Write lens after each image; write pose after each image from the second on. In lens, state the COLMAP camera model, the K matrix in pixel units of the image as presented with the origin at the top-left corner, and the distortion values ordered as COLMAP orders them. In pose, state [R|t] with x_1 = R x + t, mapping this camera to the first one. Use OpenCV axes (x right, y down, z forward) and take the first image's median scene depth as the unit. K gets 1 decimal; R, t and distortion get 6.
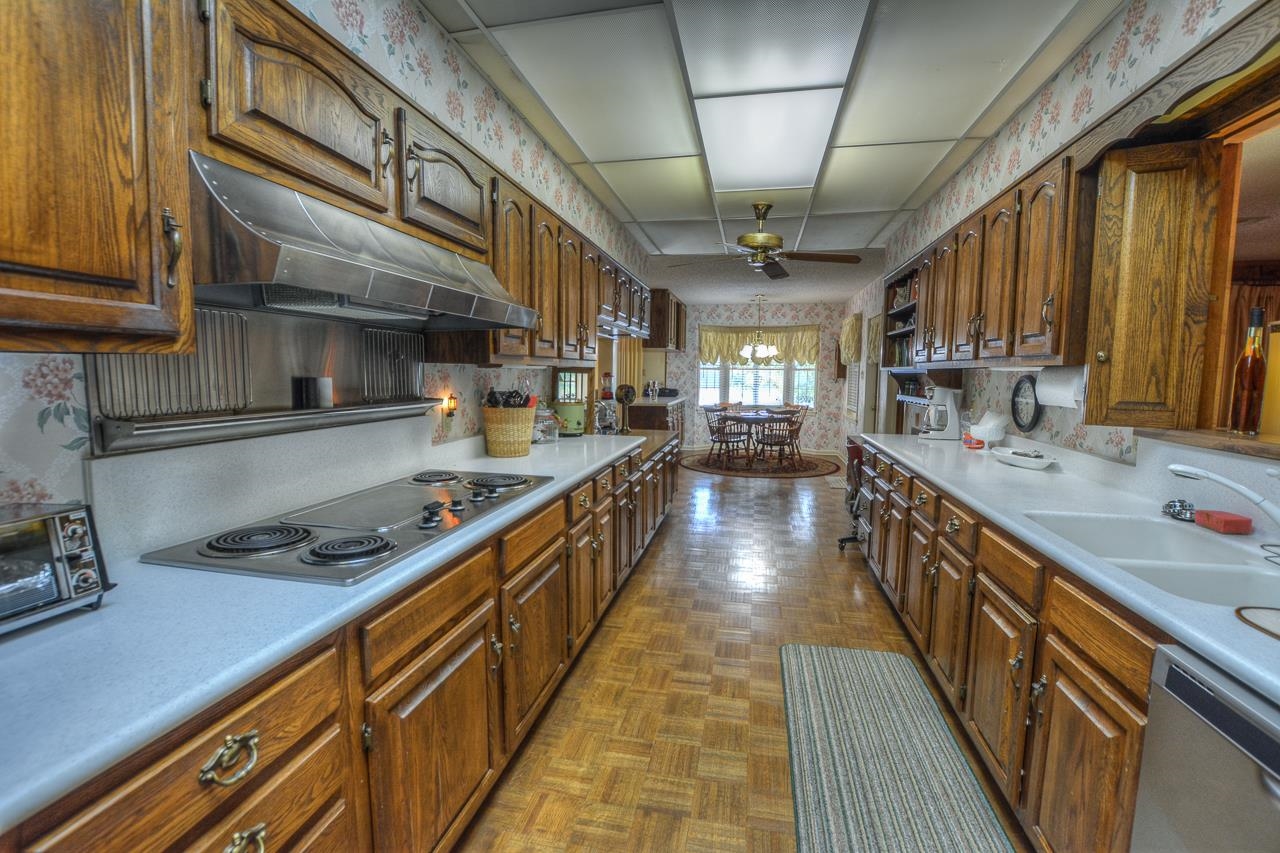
lens RADIAL K [[559.4, 0, 638.0], [0, 559.4, 429.1], [0, 0, 1]] dist [-0.036355, 0.005522]
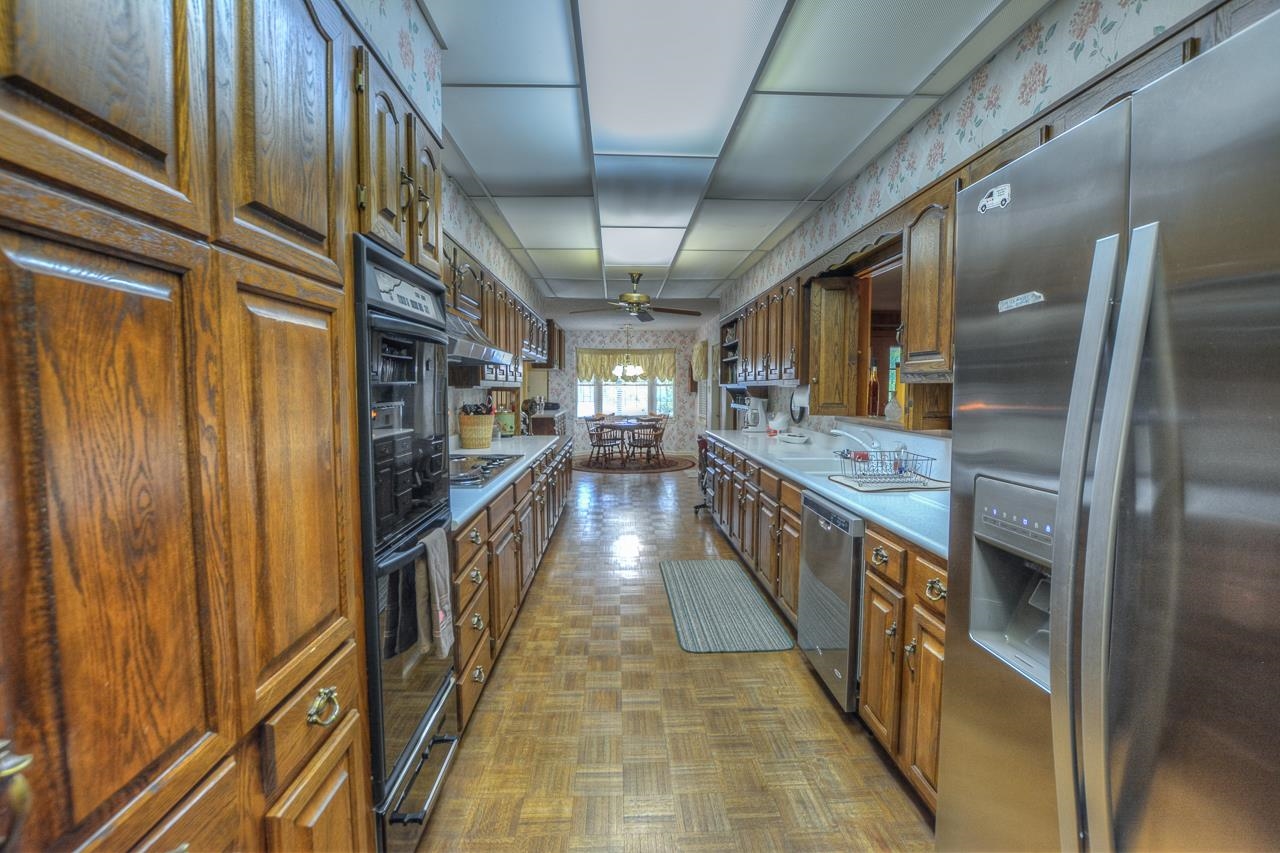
lens RADIAL K [[559.4, 0, 627.5], [0, 559.4, 430.1], [0, 0, 1]] dist [-0.036355, 0.005522]
pose [[0.974419, -0.025881, 0.223244, -0.118404], [0.031351, 0.999288, -0.020994, 0.030148], [-0.222542, 0.027456, 0.974536, -0.359902]]
